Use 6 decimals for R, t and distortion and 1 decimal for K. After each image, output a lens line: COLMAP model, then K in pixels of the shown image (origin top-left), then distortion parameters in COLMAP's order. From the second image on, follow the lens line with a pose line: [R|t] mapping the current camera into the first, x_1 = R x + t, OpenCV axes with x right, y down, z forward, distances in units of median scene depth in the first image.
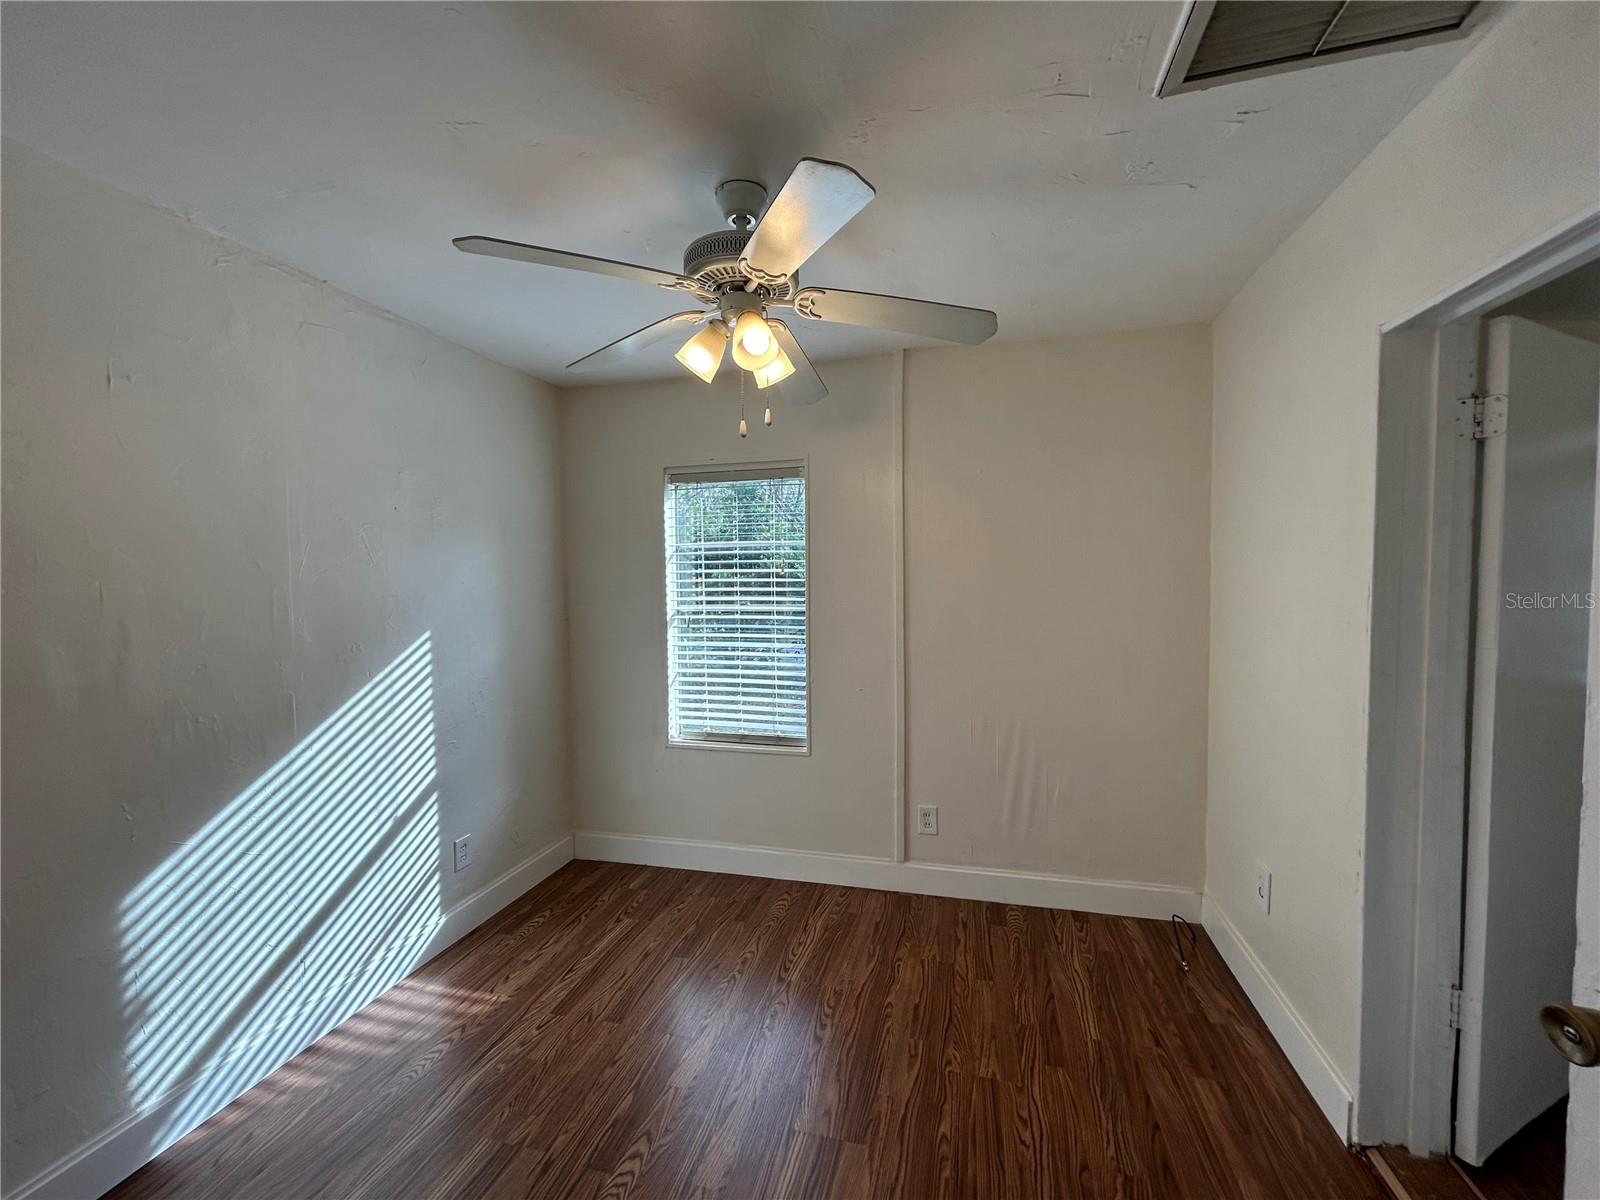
lens RADIAL K [[646.6, 0, 796.9], [0, 646.6, 603.4], [0, 0, 1]] dist [-0.000807, 0.000894]
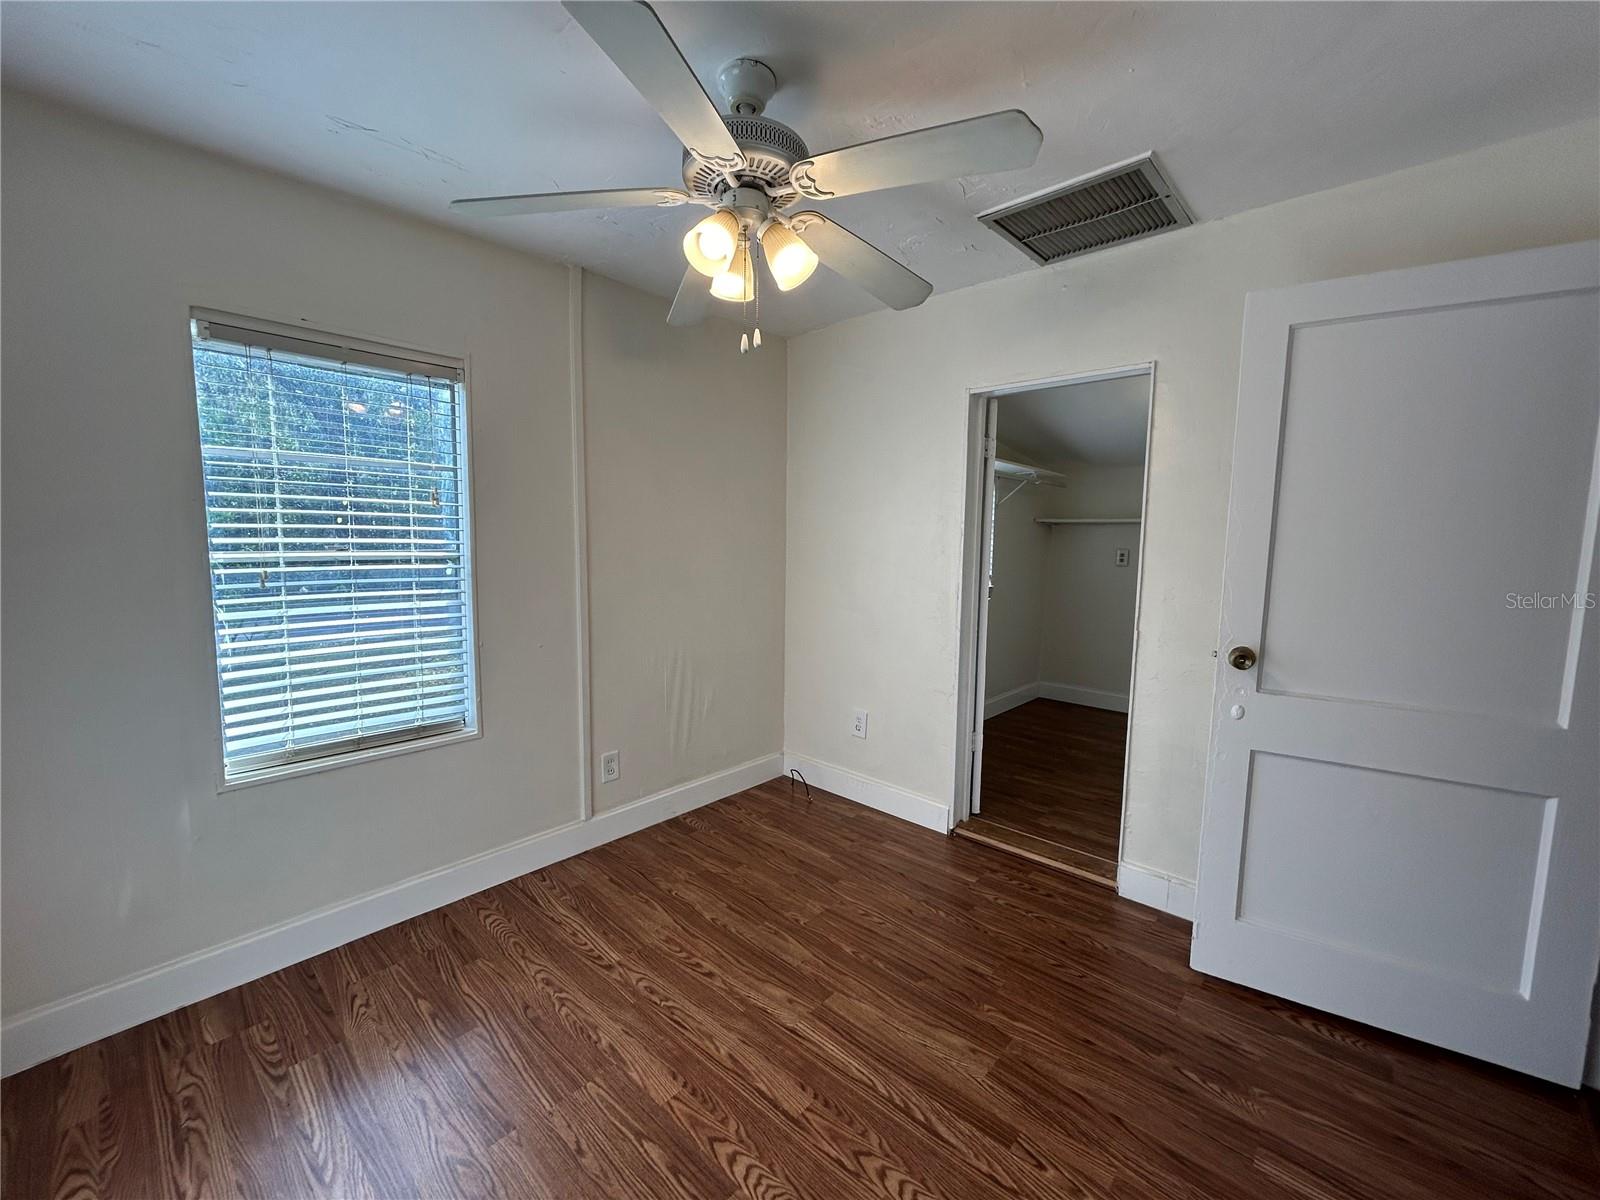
lens RADIAL K [[654.1, 0, 795.4], [0, 654.1, 605.6], [0, 0, 1]] dist [-0.003419, -0.000057]
pose [[0.457426, -0.078303, 0.885794, -0.596223], [0.016273, 0.996686, 0.079702, 0.016626], [-0.889099, -0.022043, 0.457184, 0.334019]]
